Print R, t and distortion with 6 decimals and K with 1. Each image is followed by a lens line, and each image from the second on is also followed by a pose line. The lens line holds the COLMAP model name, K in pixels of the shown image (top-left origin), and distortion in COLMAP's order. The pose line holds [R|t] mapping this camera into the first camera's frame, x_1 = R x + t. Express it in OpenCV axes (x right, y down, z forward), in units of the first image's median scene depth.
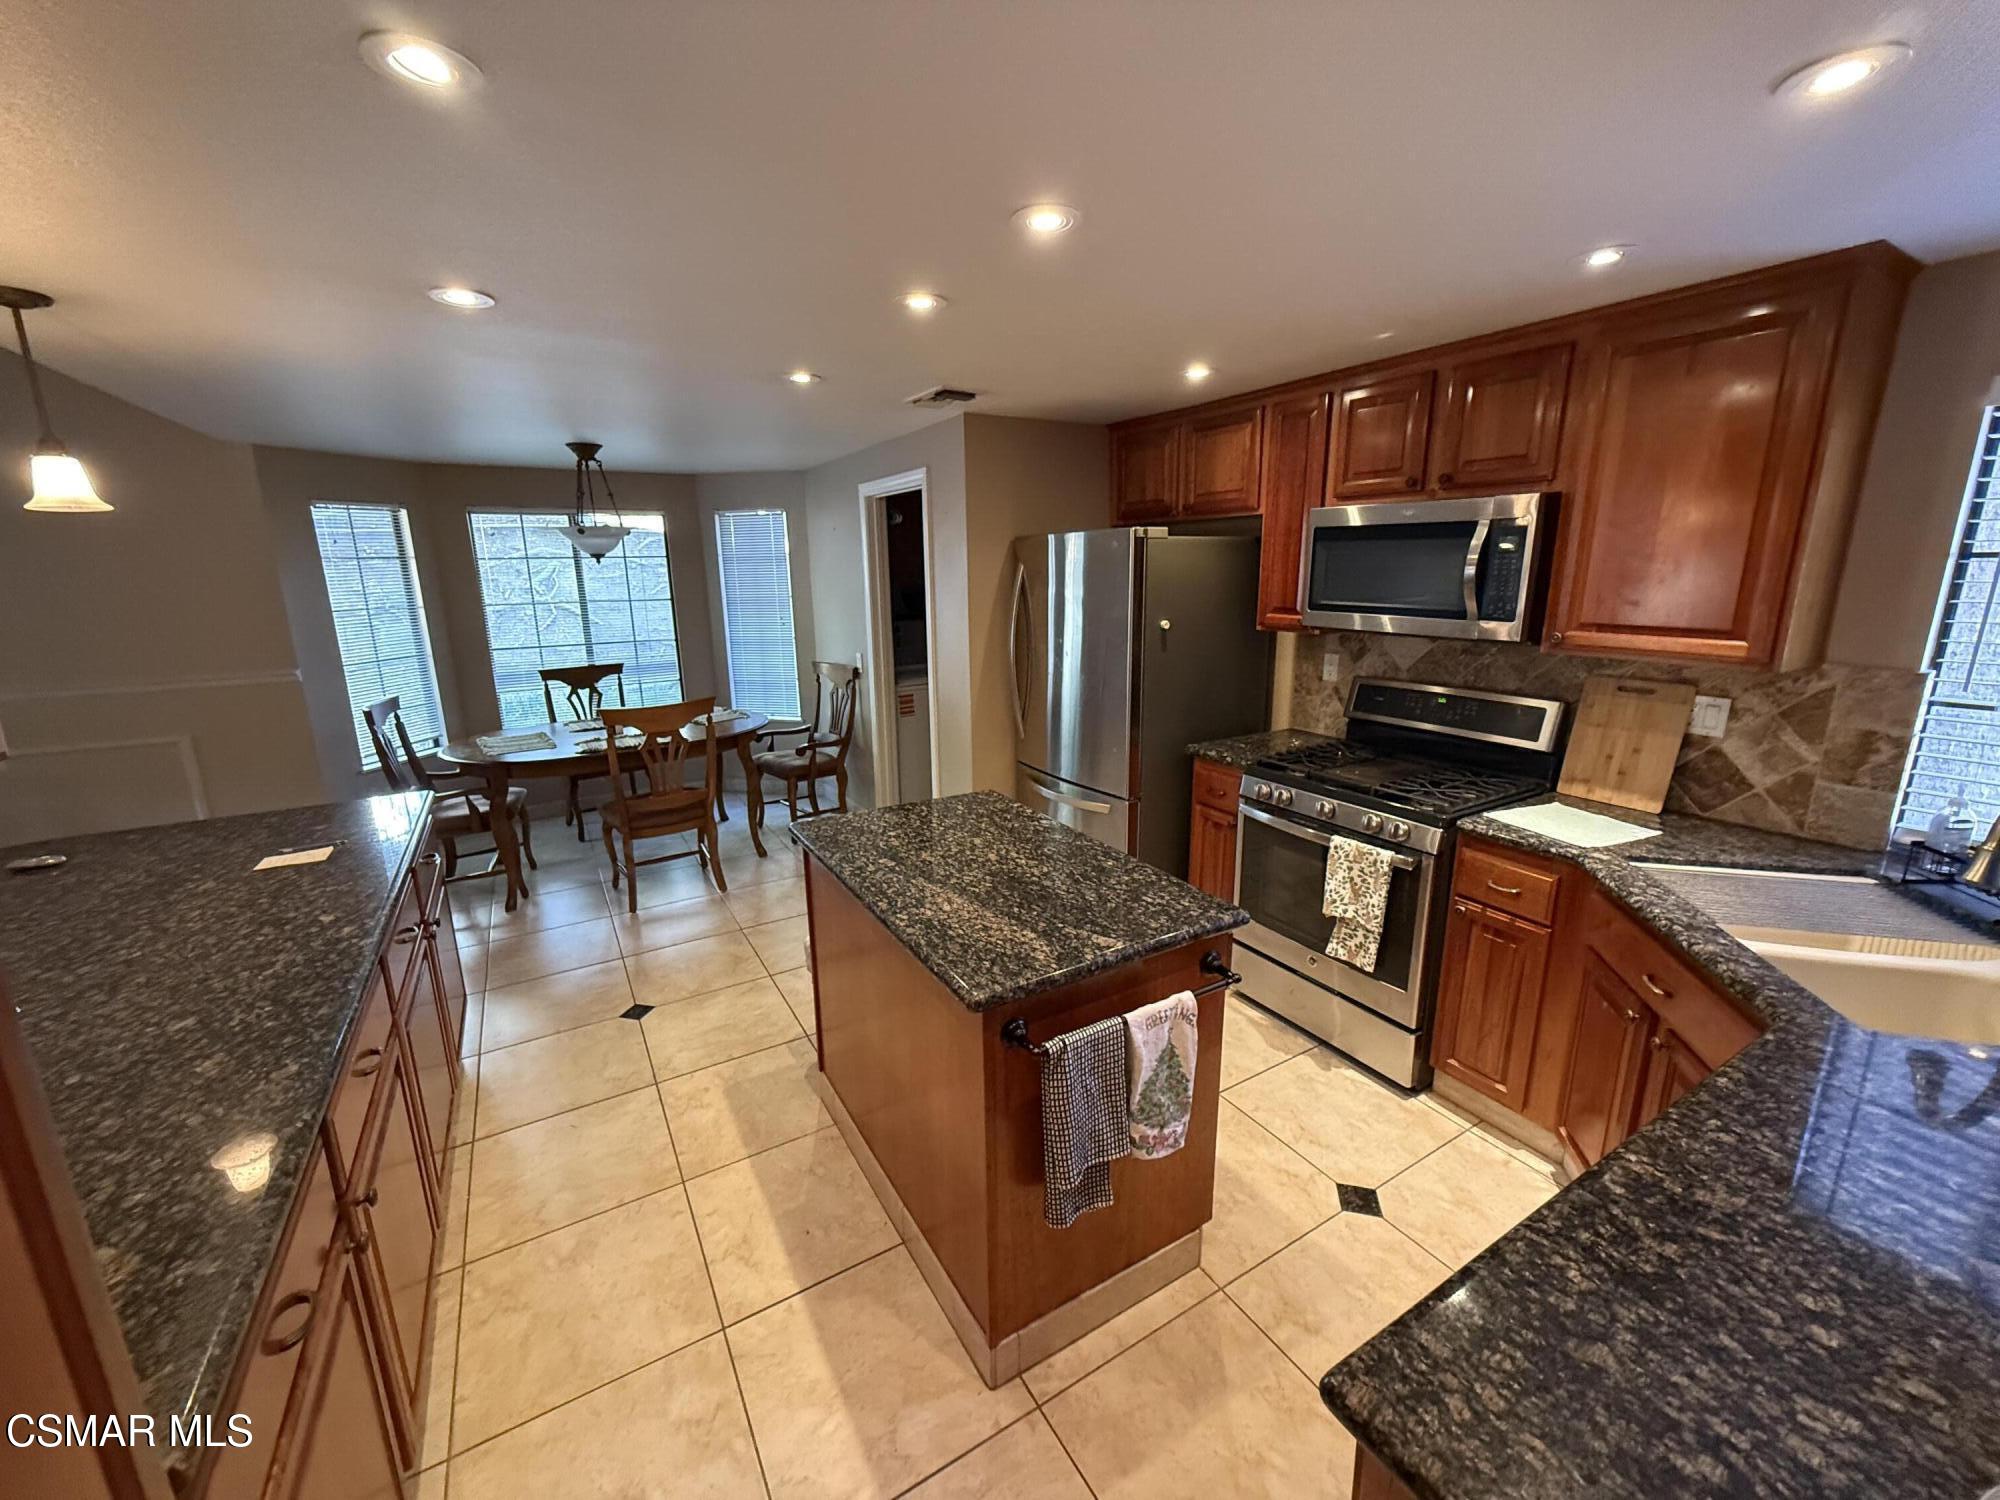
lens RADIAL K [[793.6, 0, 1007.3], [0, 793.6, 748.2], [0, 0, 1]] dist [-0.001663, -0.000104]
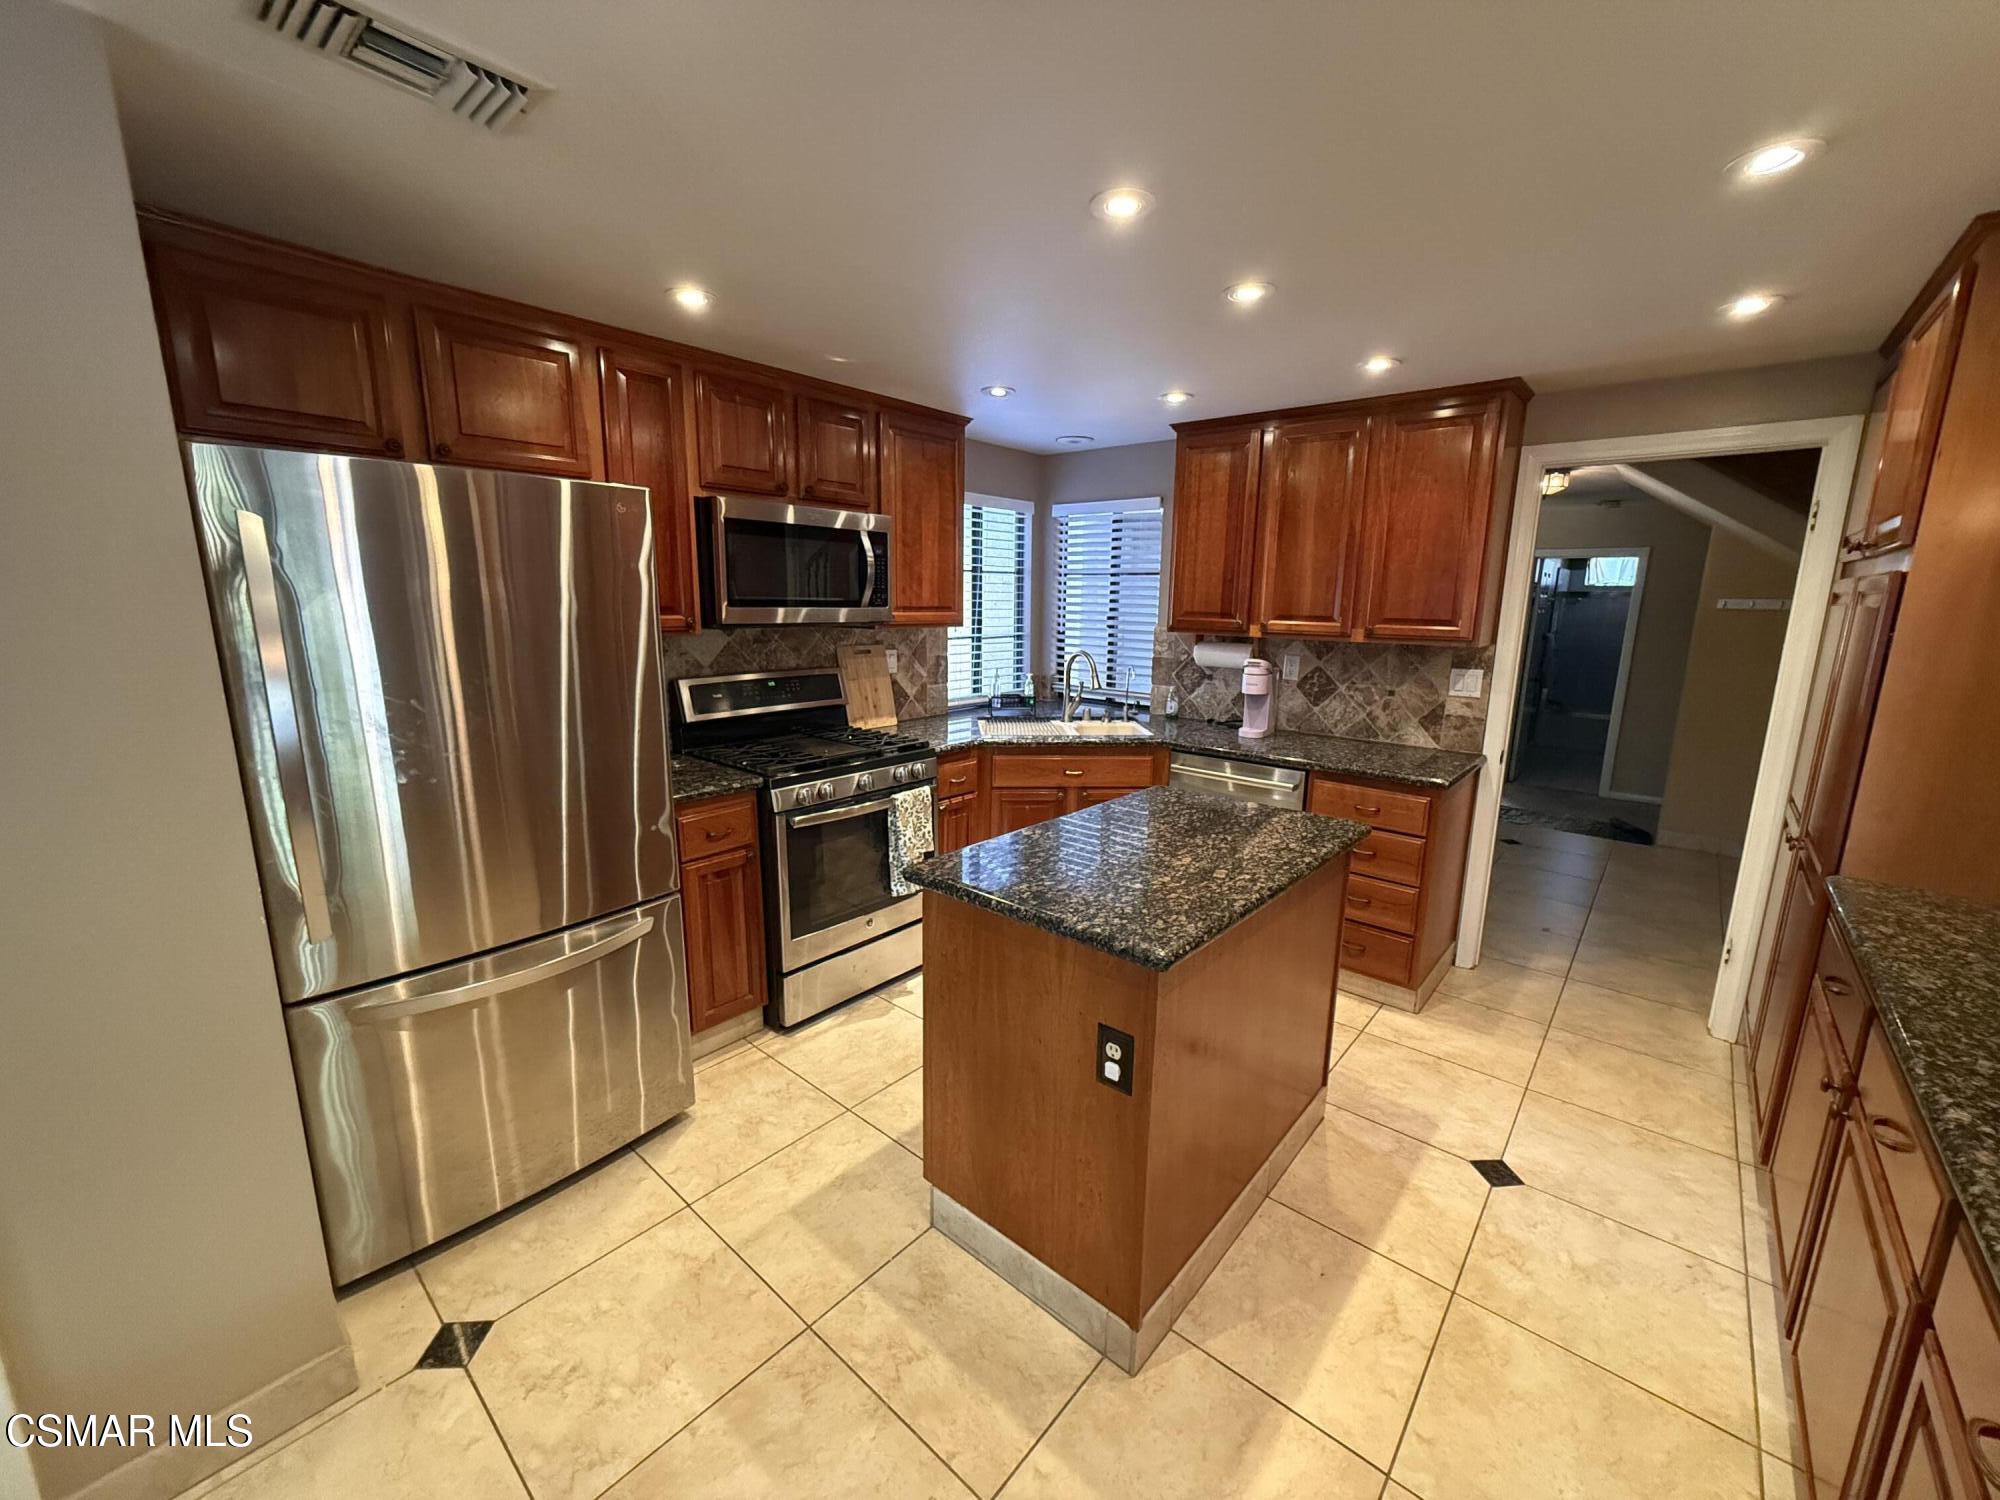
lens RADIAL K [[793.6, 0, 1007.3], [0, 793.6, 748.2], [0, 0, 1]] dist [-0.001663, -0.000104]
pose [[-0.316453, -0.175353, 0.932260, -0.822220], [0.202674, 0.947575, 0.247031, -0.241424], [-0.926704, 0.267119, -0.264324, 1.322832]]
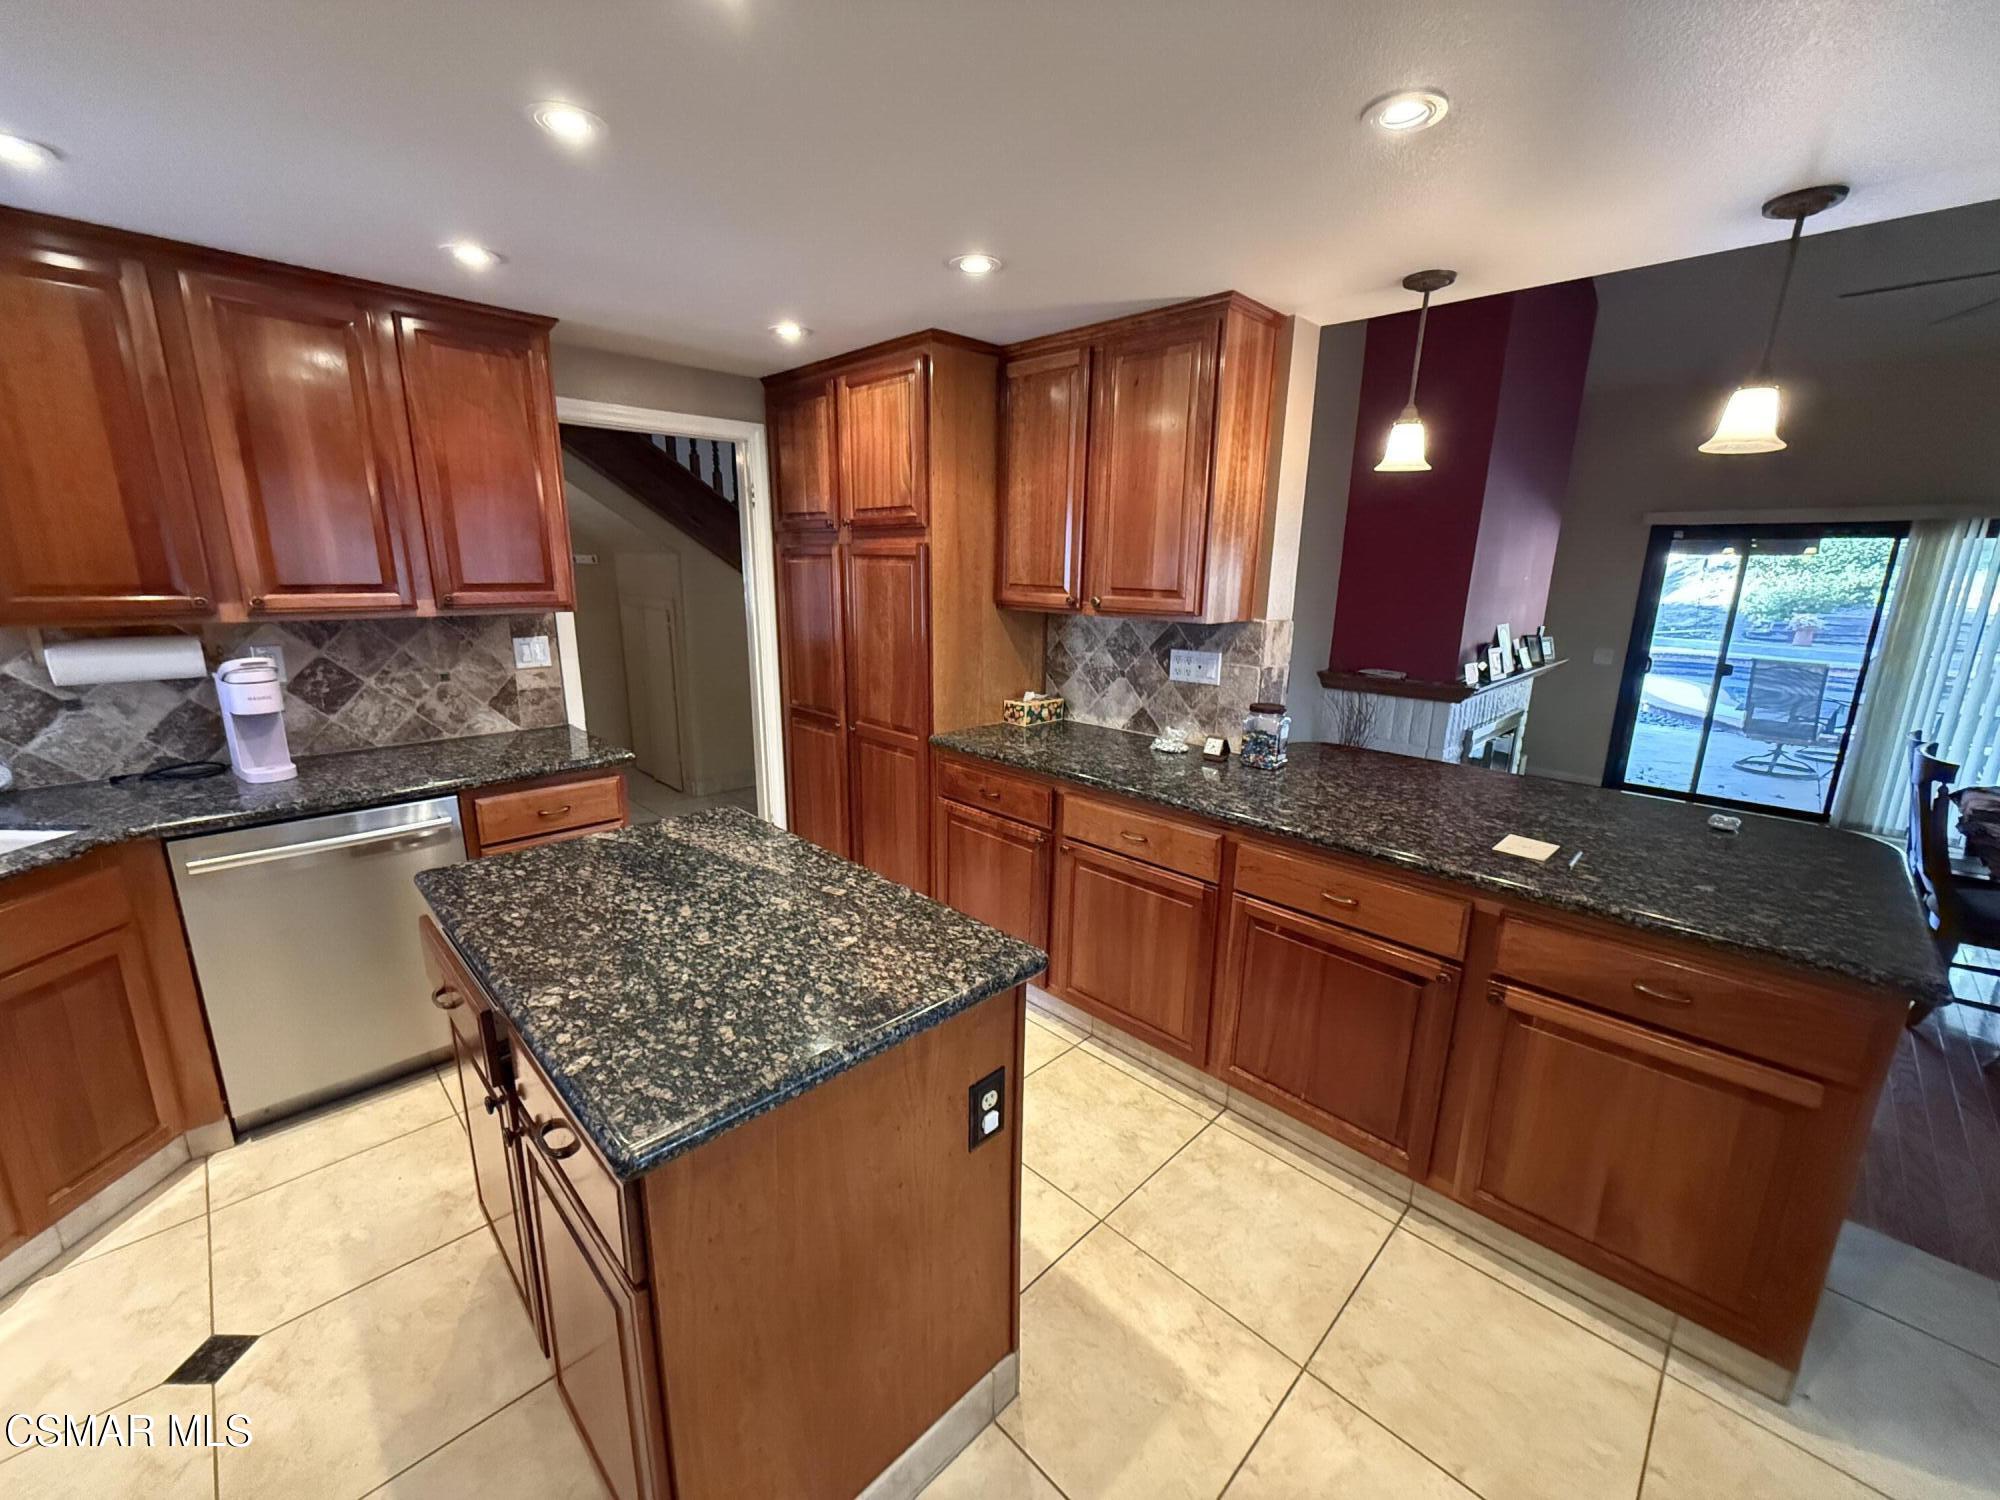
lens RADIAL K [[793.6, 0, 1007.3], [0, 793.6, 748.2], [0, 0, 1]] dist [-0.001663, -0.000104]
pose [[-0.969461, 0.054992, -0.239002, -0.128836], [-0.056678, 0.897915, 0.436504, -0.303500], [0.238607, 0.436720, -0.867377, 1.534308]]
